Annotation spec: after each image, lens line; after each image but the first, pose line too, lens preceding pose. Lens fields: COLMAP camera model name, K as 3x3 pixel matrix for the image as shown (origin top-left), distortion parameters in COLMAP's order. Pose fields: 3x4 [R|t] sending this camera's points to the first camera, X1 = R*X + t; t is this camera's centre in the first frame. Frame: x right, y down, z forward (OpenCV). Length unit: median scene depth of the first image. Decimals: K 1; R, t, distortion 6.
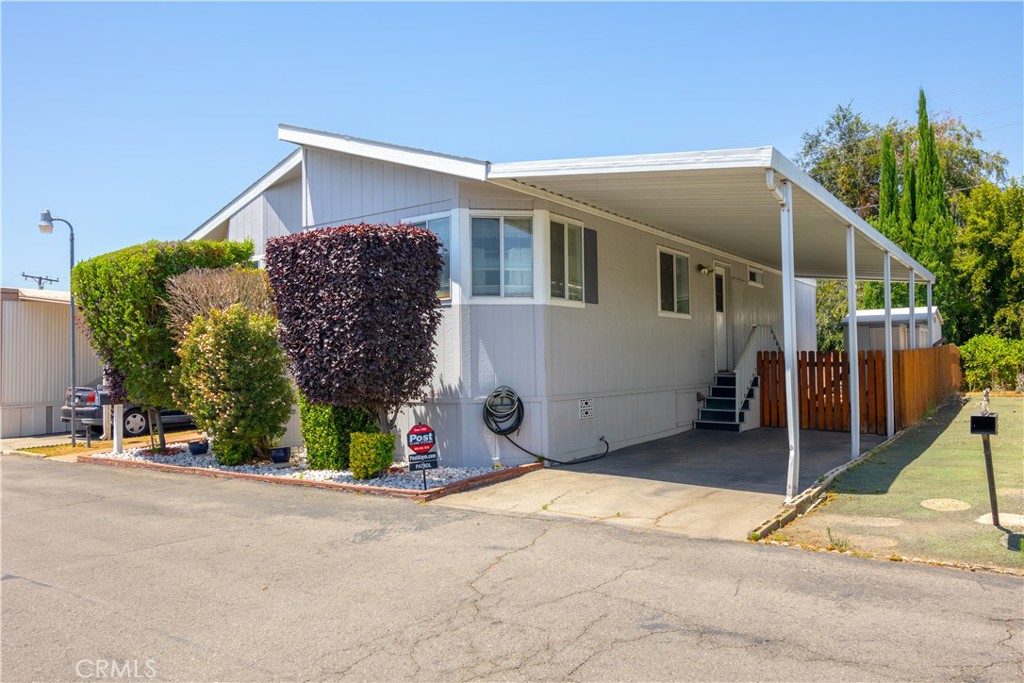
lens RADIAL K [[721.0, 0, 514.8], [0, 721.0, 337.2], [0, 0, 1]] dist [-0.002335, 0.002190]
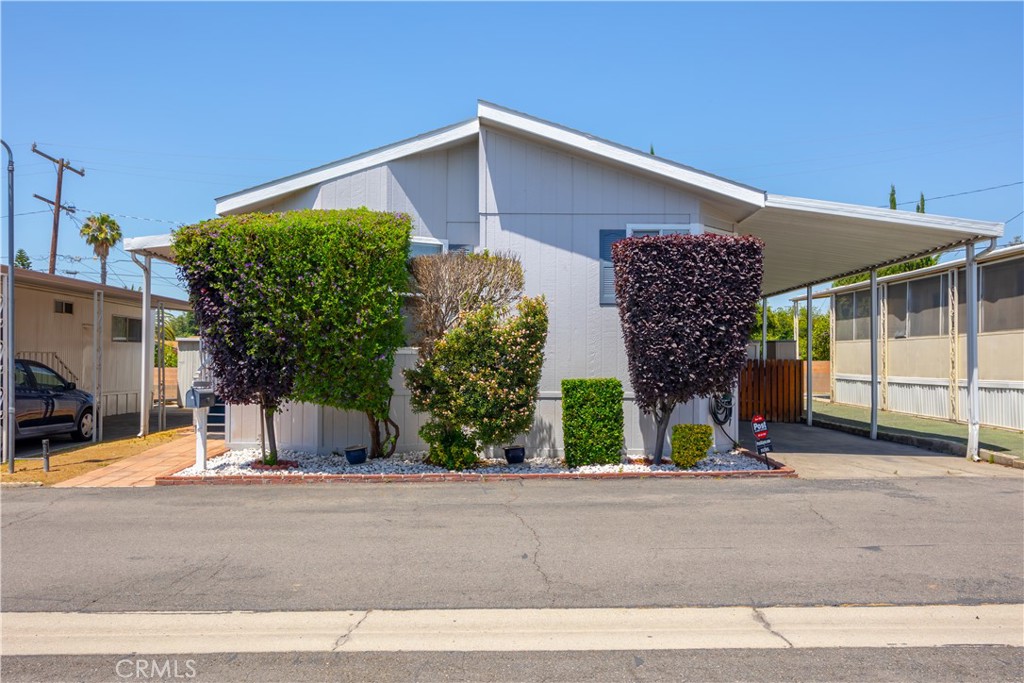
lens RADIAL K [[763.5, 0, 509.6], [0, 763.5, 348.1], [0, 0, 1]] dist [0.007854, -0.002543]
pose [[0.814389, 0.031666, 0.579455, -0.709230], [-0.036805, 0.999318, -0.002882, 0.020142], [-0.579151, -0.018980, 0.814999, 0.143481]]
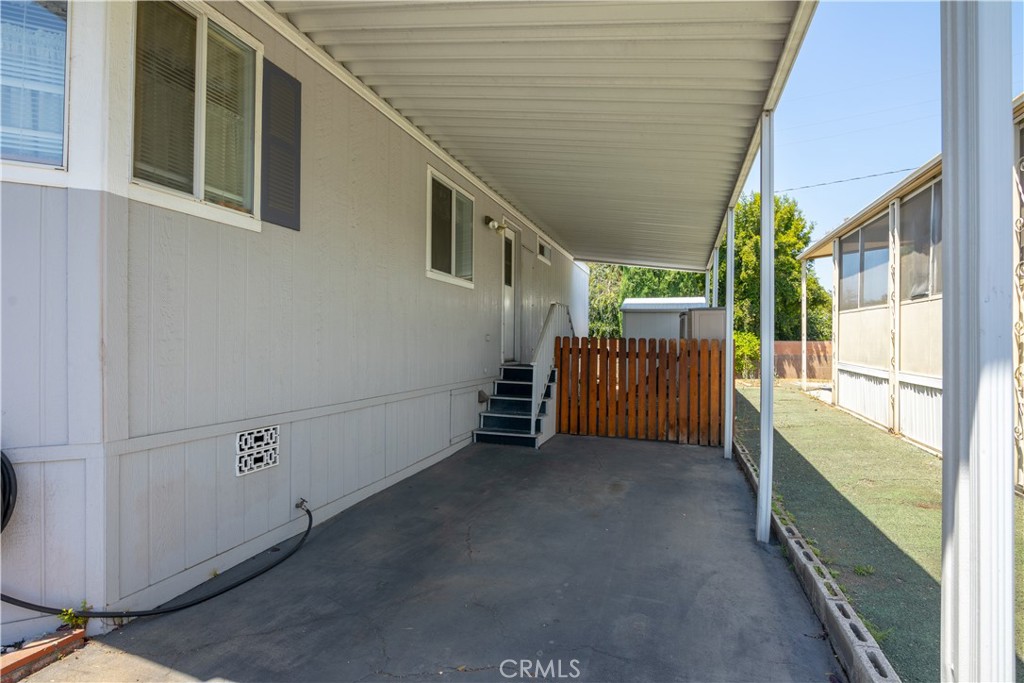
lens RADIAL K [[558.8, 0, 517.1], [0, 558.8, 340.9], [0, 0, 1]] dist [-0.002474, -0.000423]
pose [[0.943504, 0.021725, 0.330648, 0.106449], [-0.031328, 0.999227, 0.023739, 0.012081], [-0.329876, -0.032756, 0.943456, 0.478397]]
